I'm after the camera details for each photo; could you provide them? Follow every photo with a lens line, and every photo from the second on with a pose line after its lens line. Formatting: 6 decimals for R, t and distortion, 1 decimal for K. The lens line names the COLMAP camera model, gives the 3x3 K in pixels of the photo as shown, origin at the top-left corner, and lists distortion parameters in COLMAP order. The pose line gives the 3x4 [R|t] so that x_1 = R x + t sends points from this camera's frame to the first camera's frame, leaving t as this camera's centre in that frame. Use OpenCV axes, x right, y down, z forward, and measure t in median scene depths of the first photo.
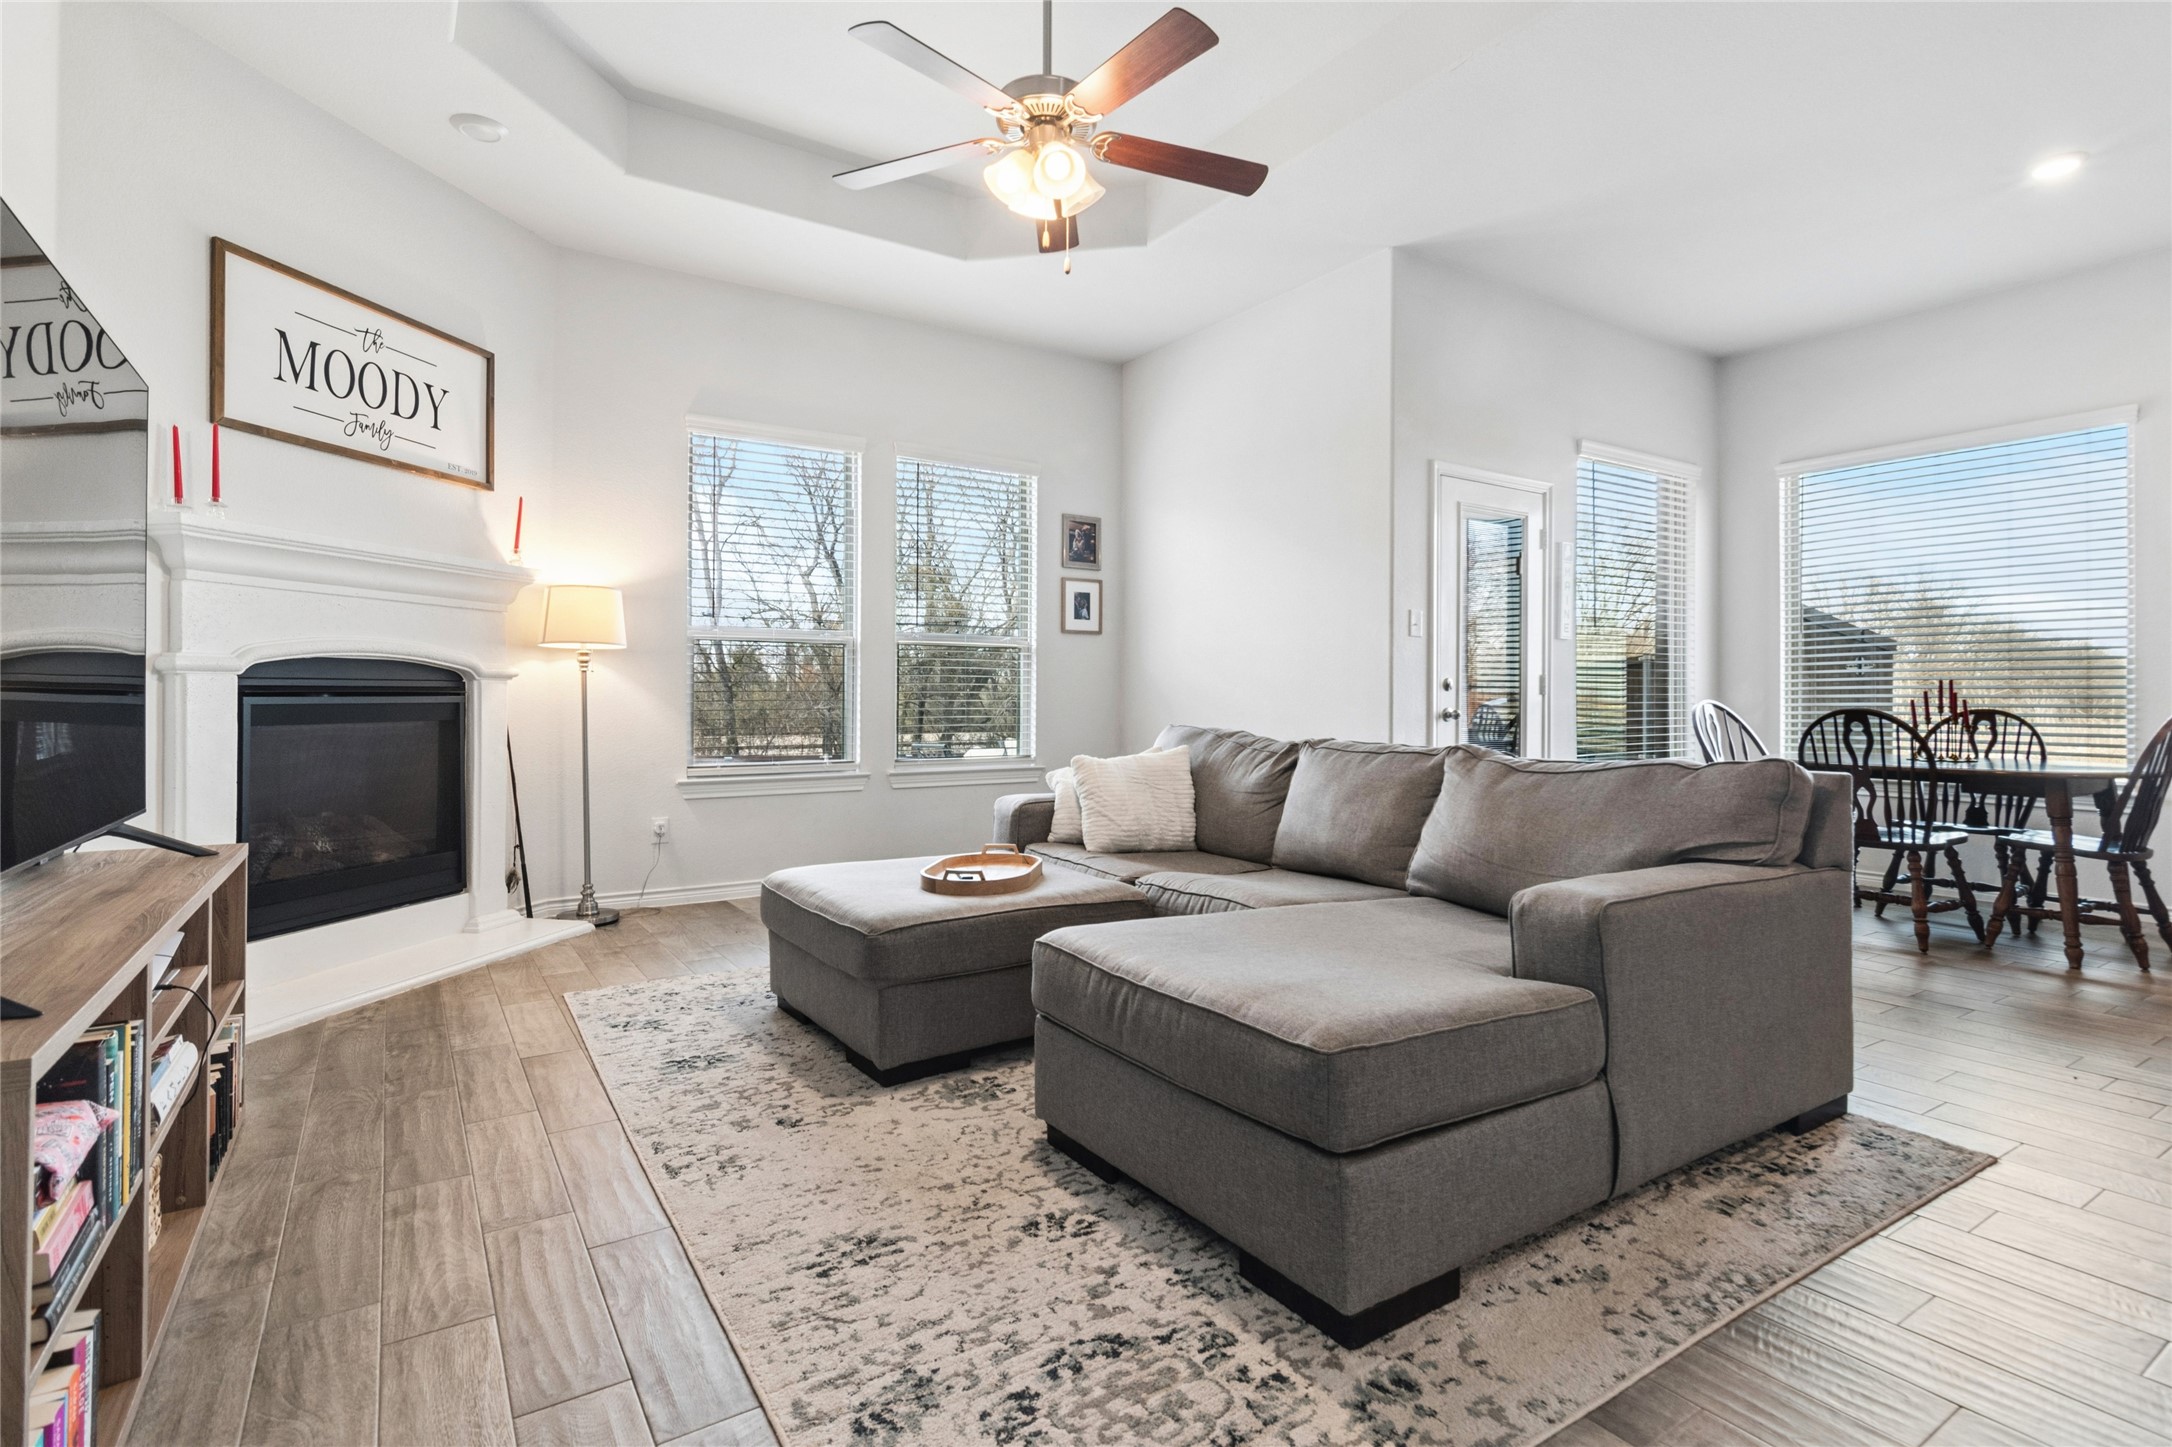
lens RADIAL K [[1064.7, 0, 1094.7], [0, 1064.7, 697.0], [0, 0, 1]] dist [-0.001927, 0.001166]
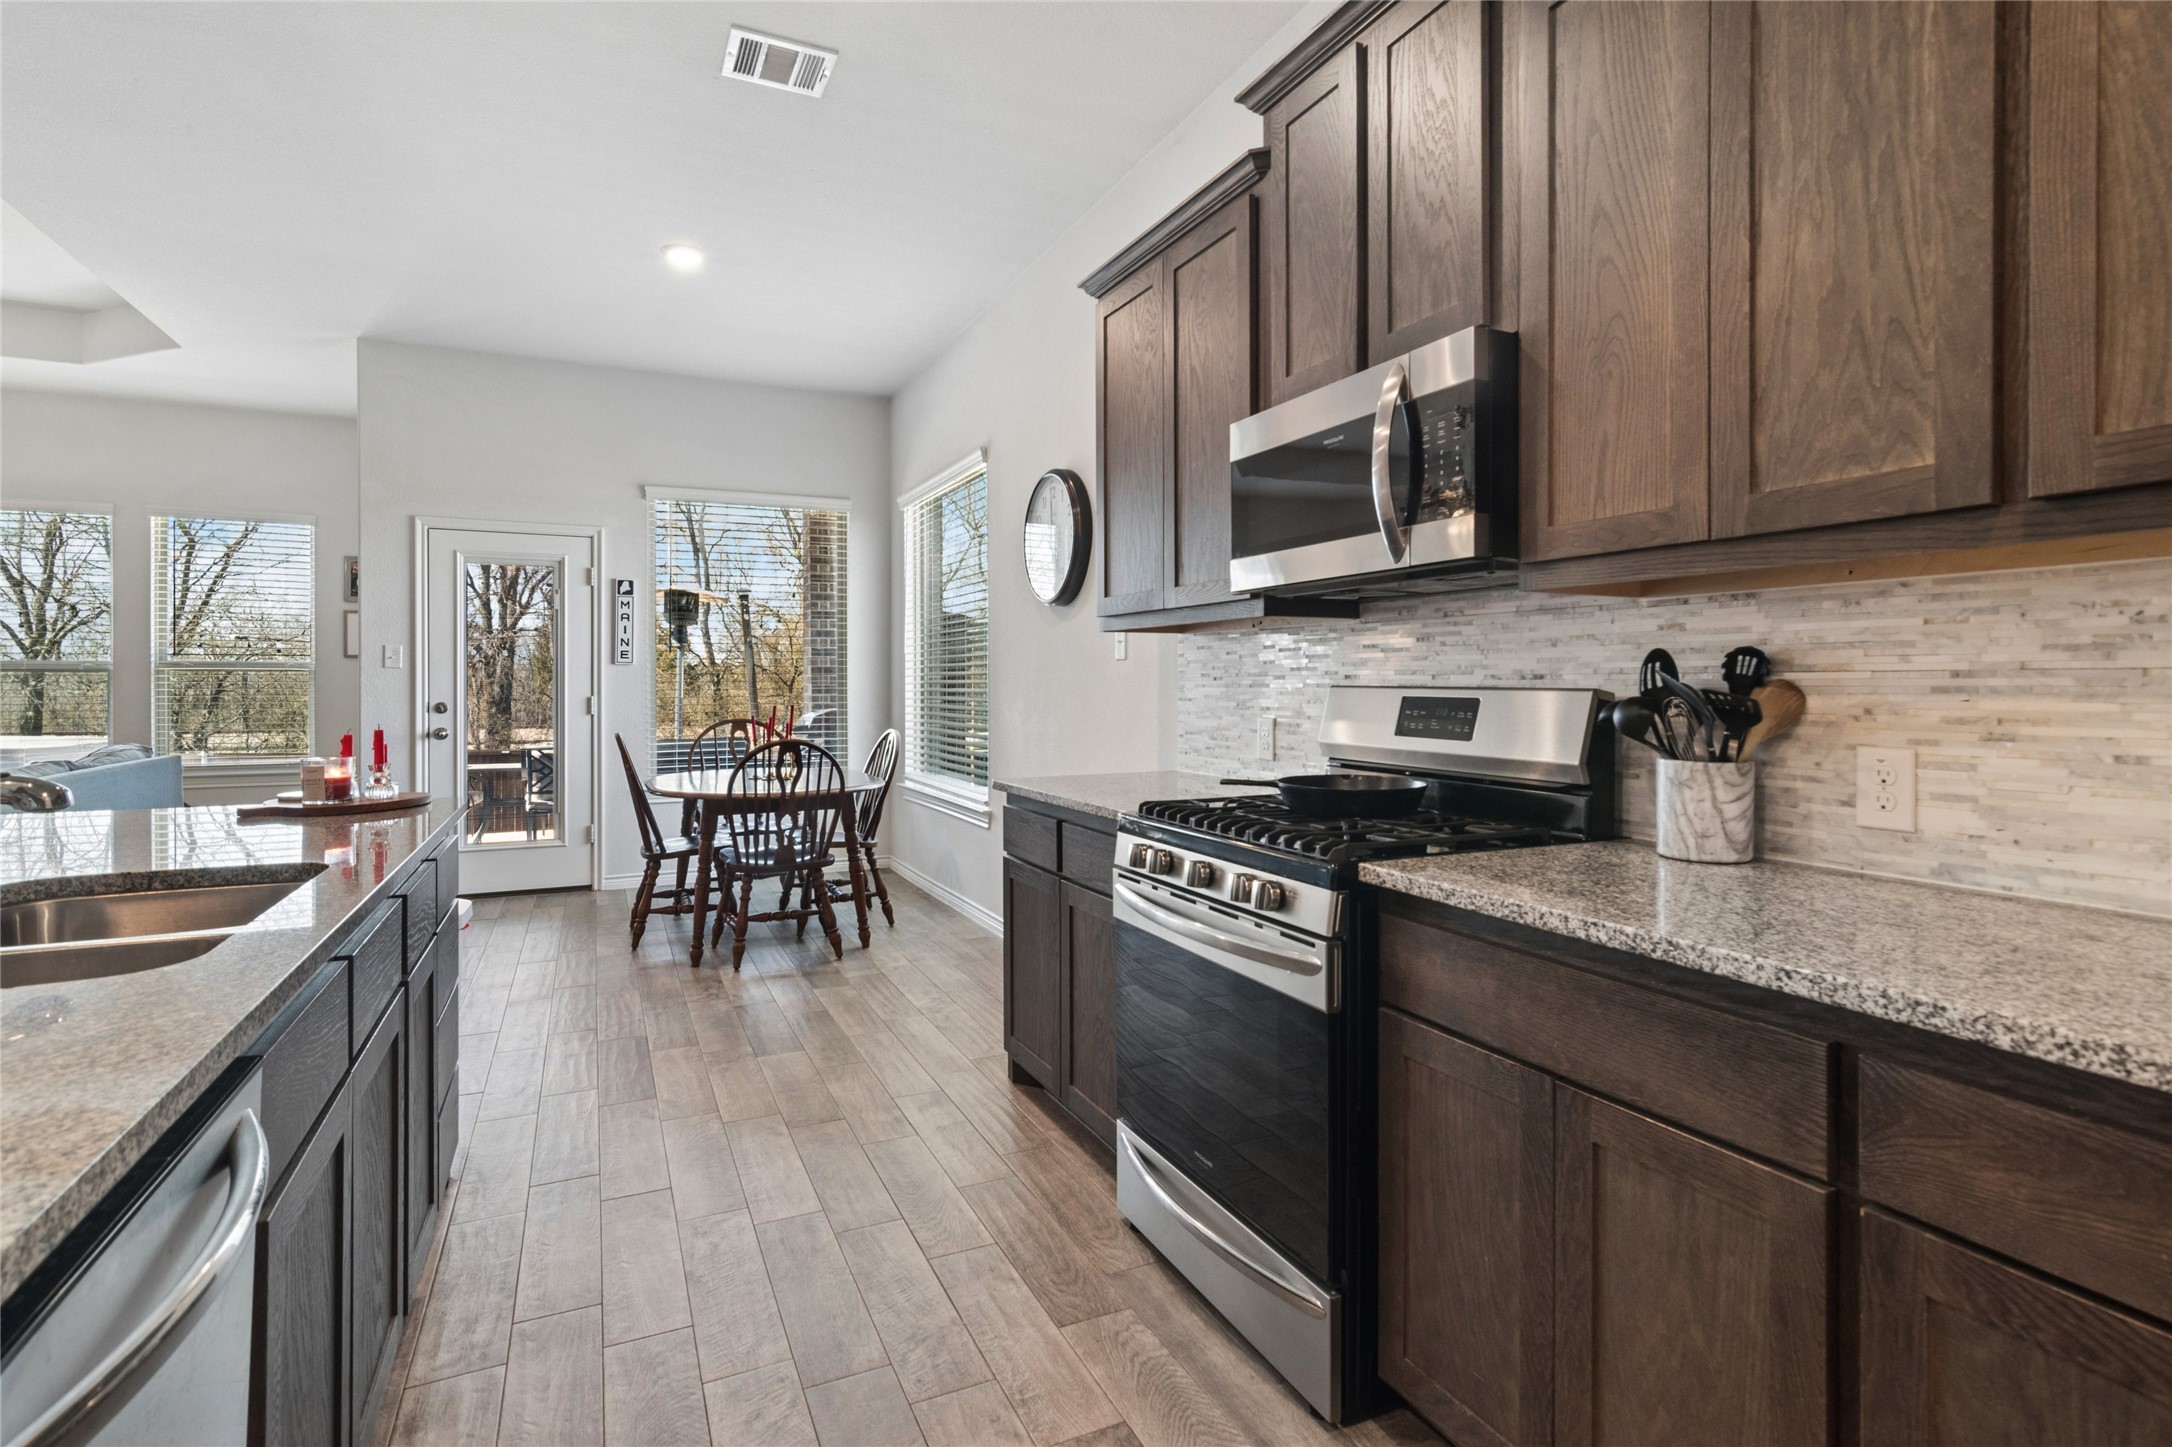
lens RADIAL K [[1053.0, 0, 1087.1], [0, 1053.0, 683.6], [0, 0, 1]] dist [-0.000391, 0.000001]
pose [[0.988974, -0.004915, -0.148009, 1.870553], [0.005018, 0.999987, 0.000324, -0.054819], [0.148005, -0.001063, 0.988986, -0.056840]]
